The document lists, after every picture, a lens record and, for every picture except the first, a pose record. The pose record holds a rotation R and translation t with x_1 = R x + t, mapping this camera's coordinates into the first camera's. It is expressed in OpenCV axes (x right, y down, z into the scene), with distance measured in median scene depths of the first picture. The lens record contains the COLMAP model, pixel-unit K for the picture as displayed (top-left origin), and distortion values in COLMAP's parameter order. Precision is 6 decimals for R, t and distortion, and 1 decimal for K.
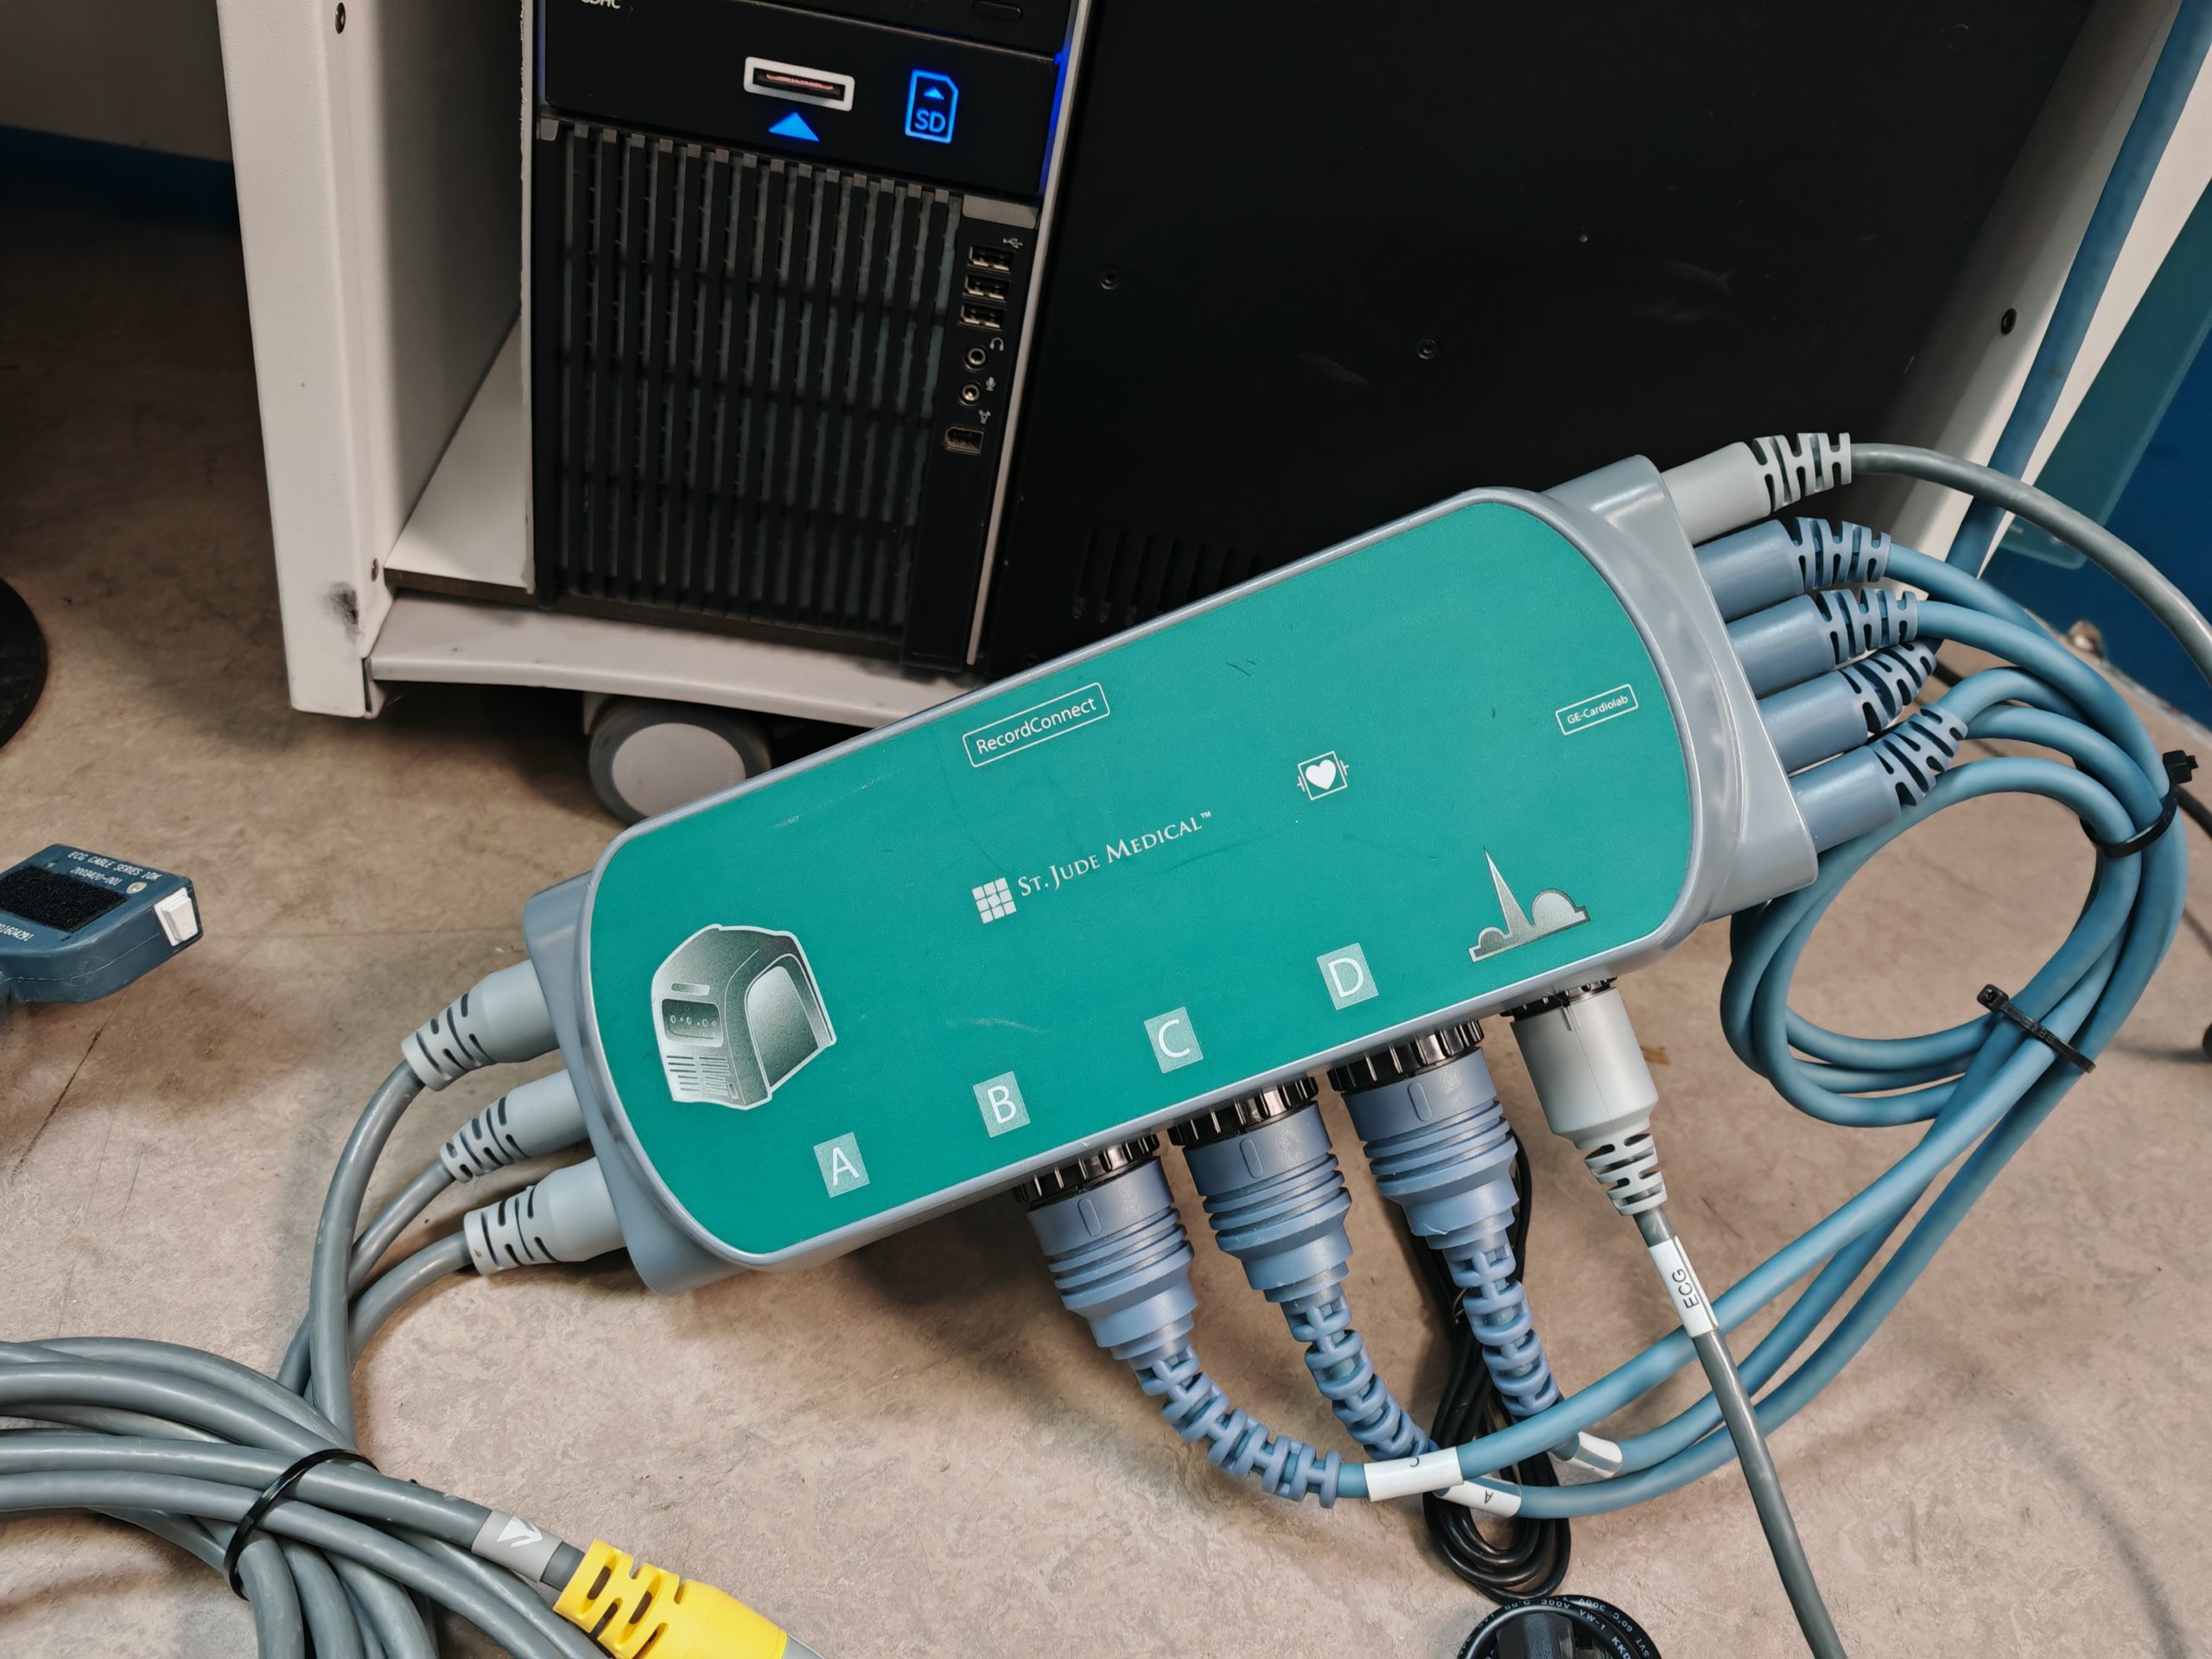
lens RADIAL K [[1844.2, 0, 1094.6], [0, 1844.2, 811.2], [0, 0, 1]] dist [0.015546, -0.056222]
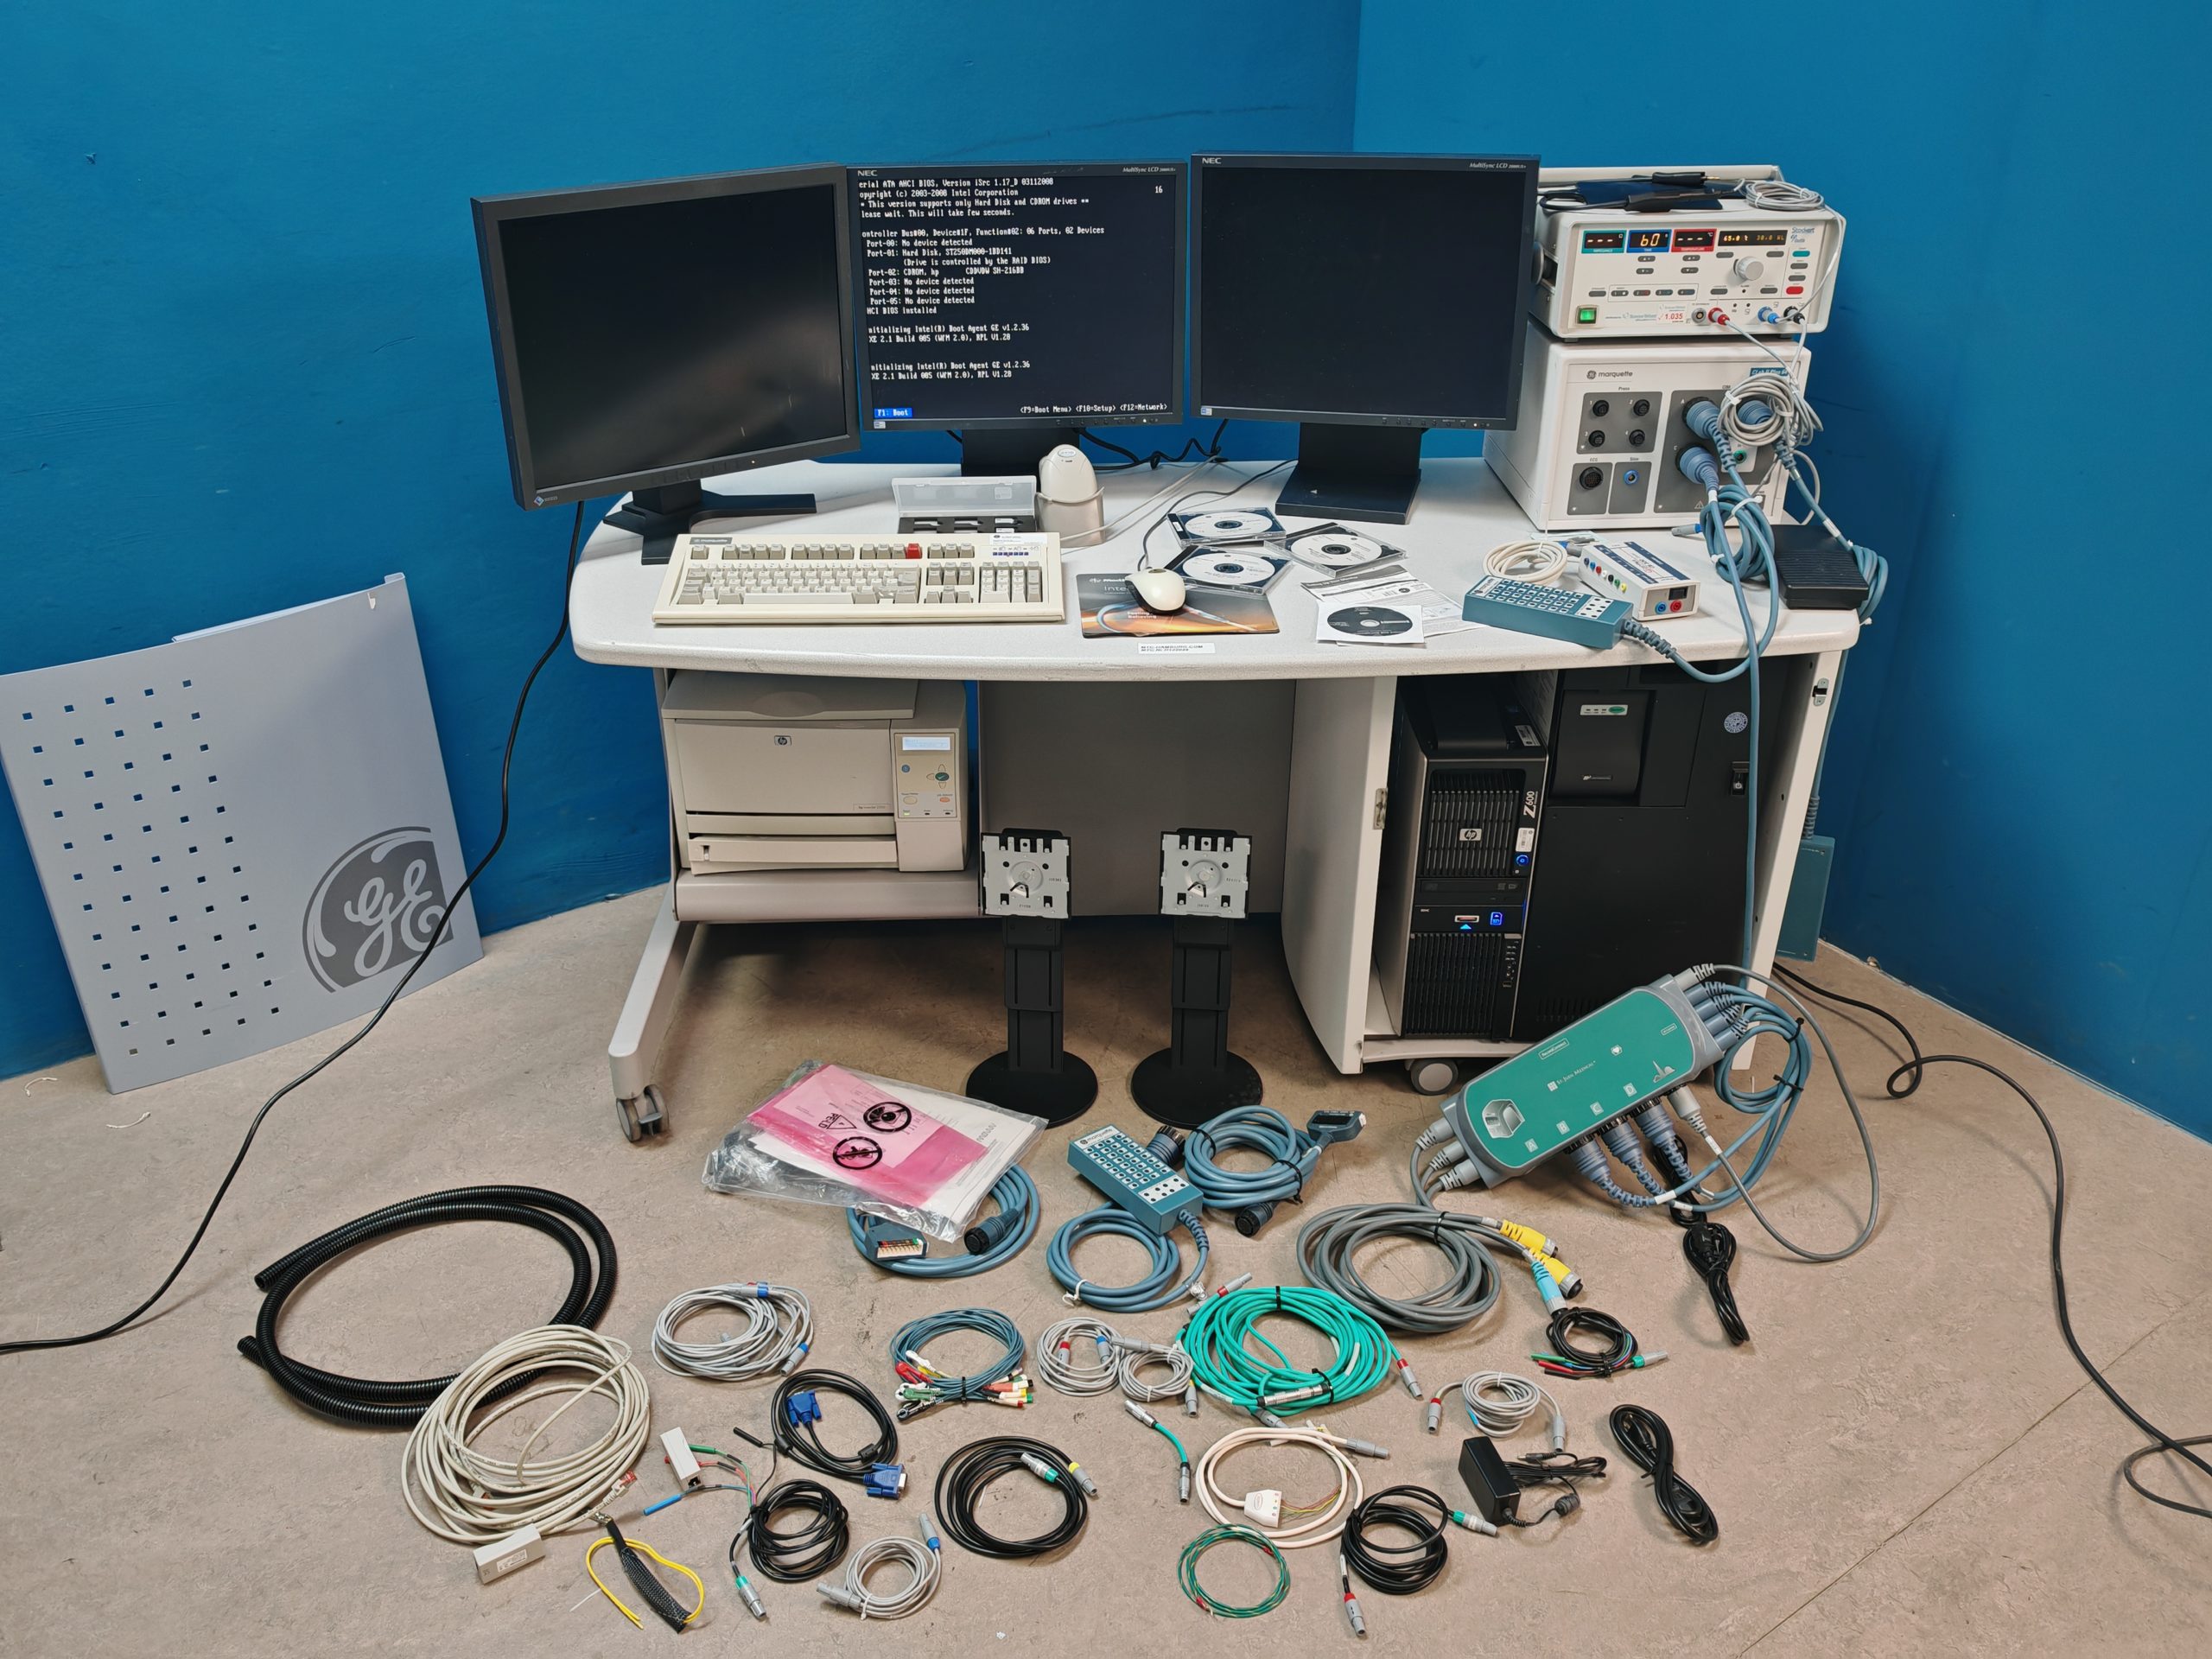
lens RADIAL K [[1784.6, 0, 1100.2], [0, 1784.6, 832.4], [0, 0, 1]] dist [0.059219, -0.163306]
pose [[0.982125, -0.164123, -0.092163, -0.641849], [0.145122, 0.972052, -0.184540, 0.090941], [0.119875, 0.167866, 0.978494, -3.659608]]
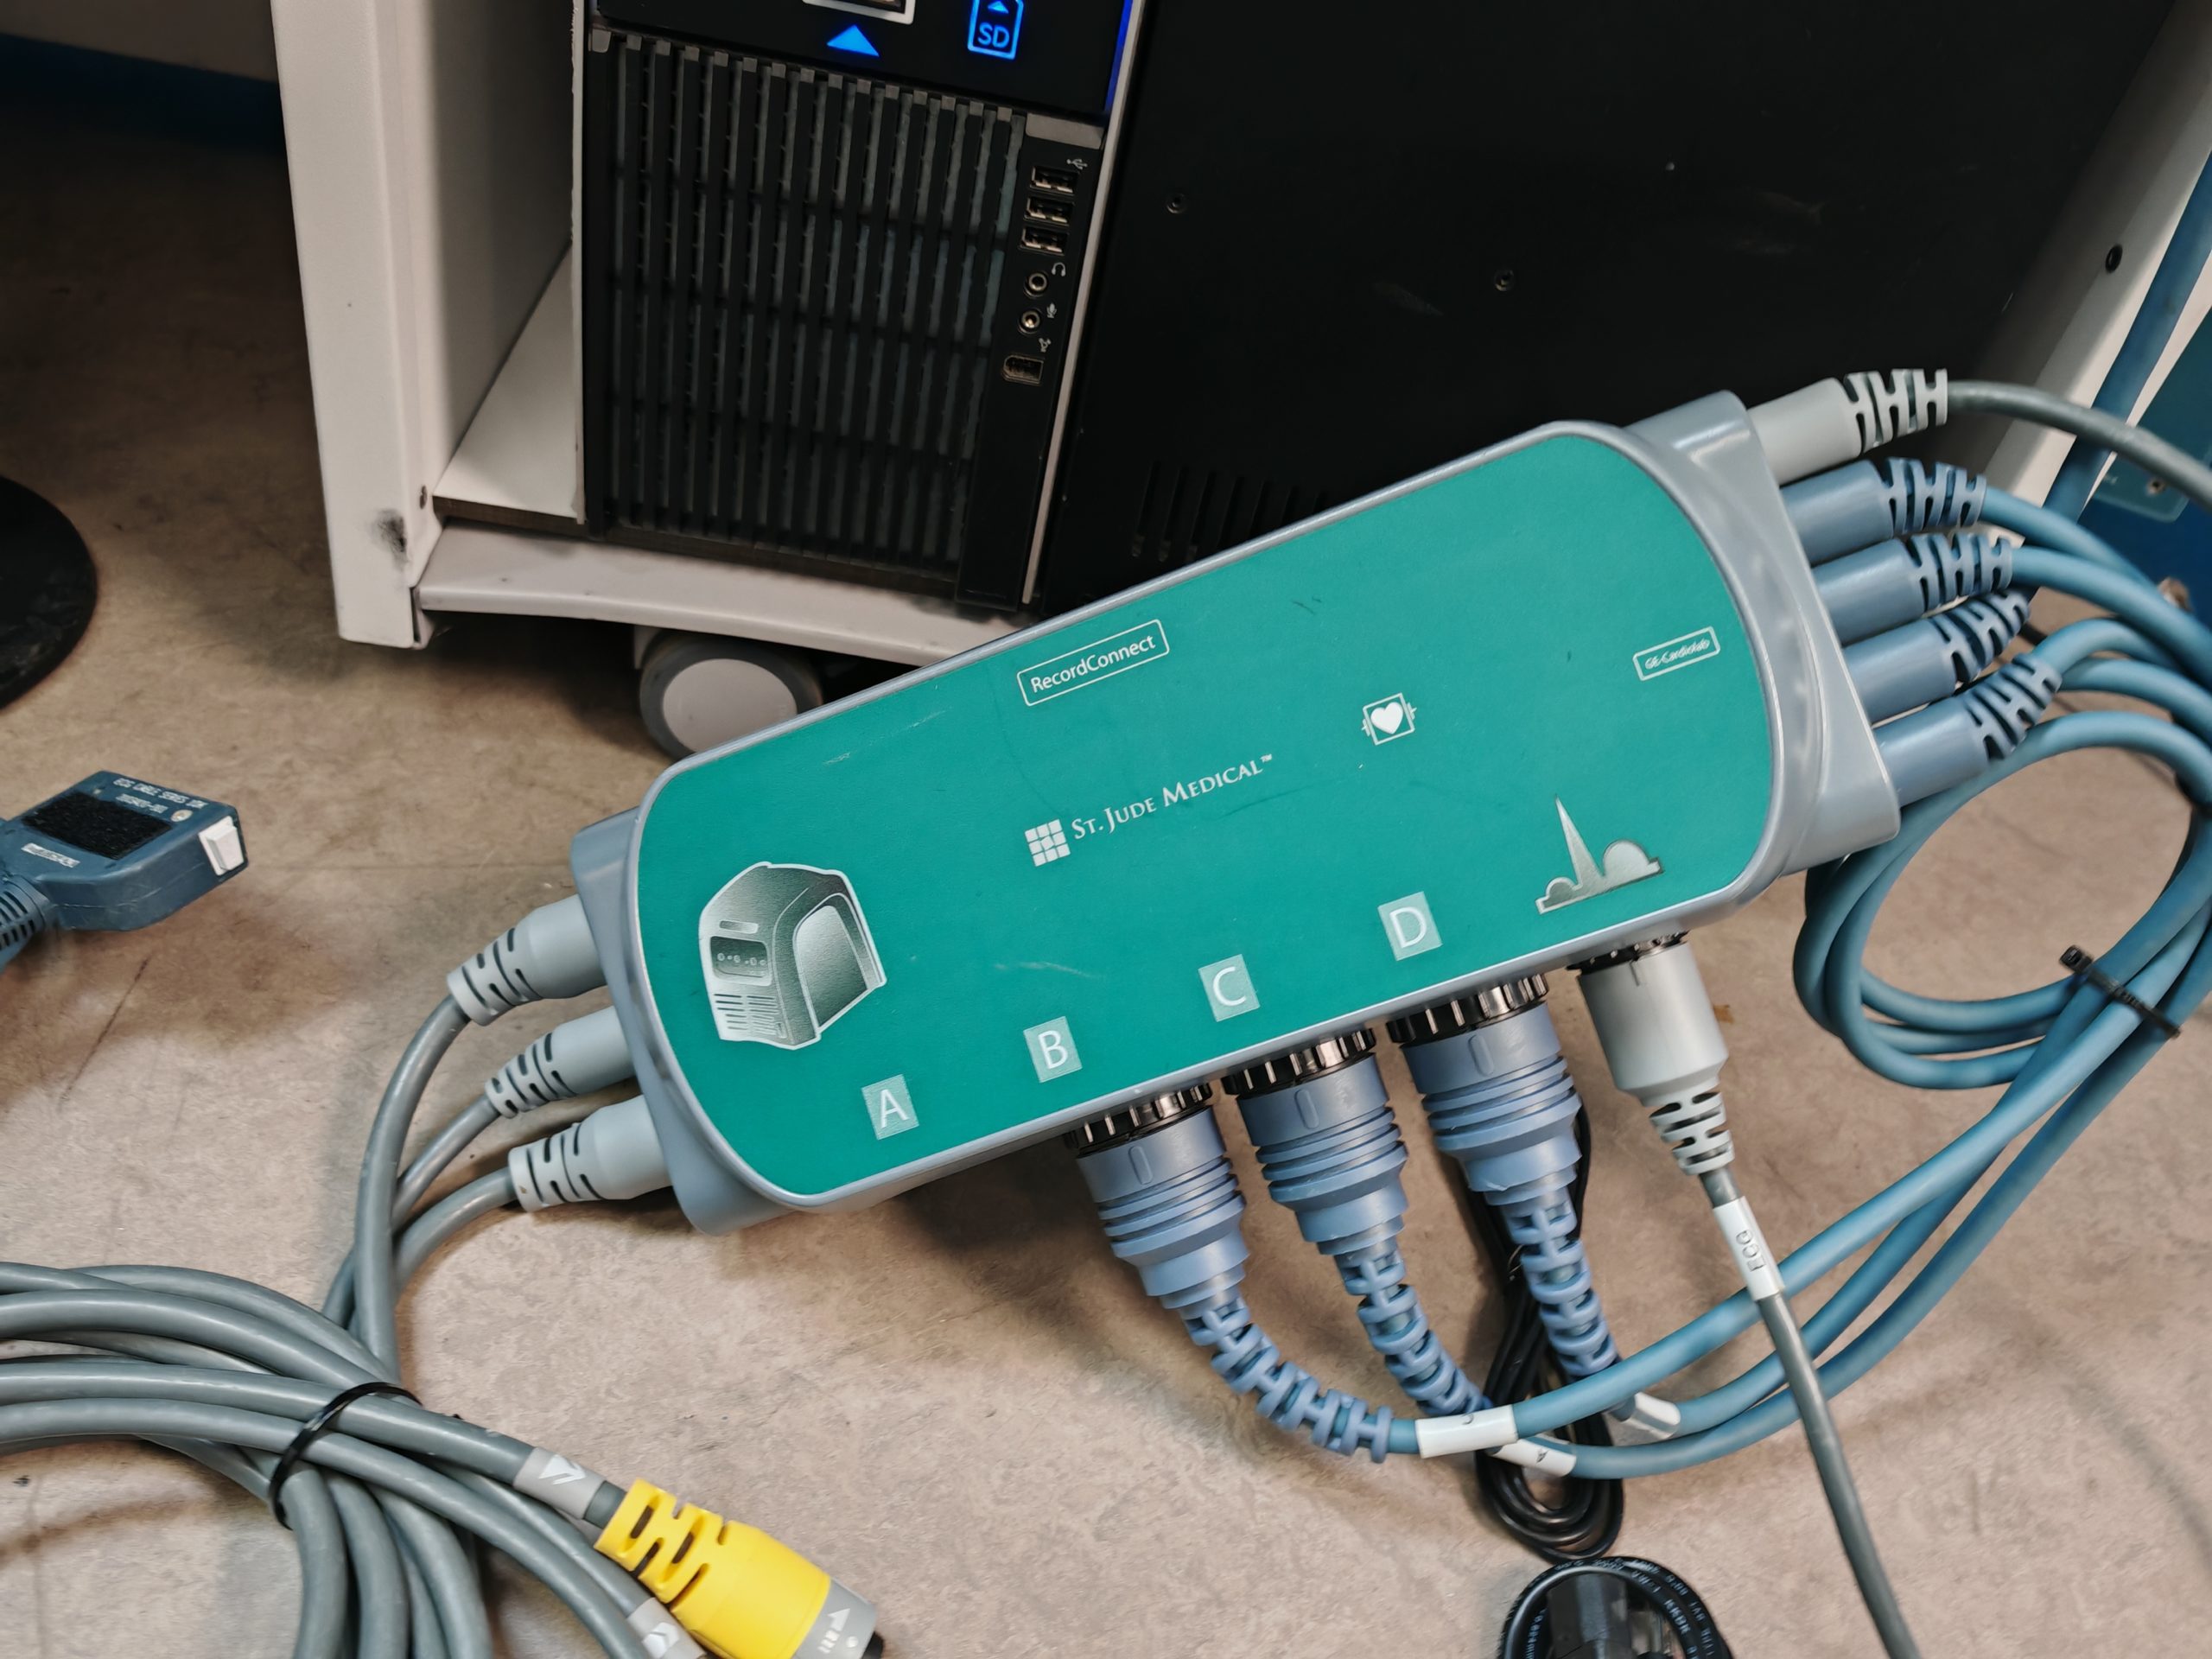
lens RADIAL K [[1850.6, 0, 1106.0], [0, 1850.6, 829.5], [0, 0, 1]] dist [0.032281, -0.099446]
pose [[0.999620, 0.016020, -0.022428, -0.002018], [-0.015174, 0.999185, 0.037413, 0.004253], [0.023009, -0.037058, 0.999048, 0.018581]]
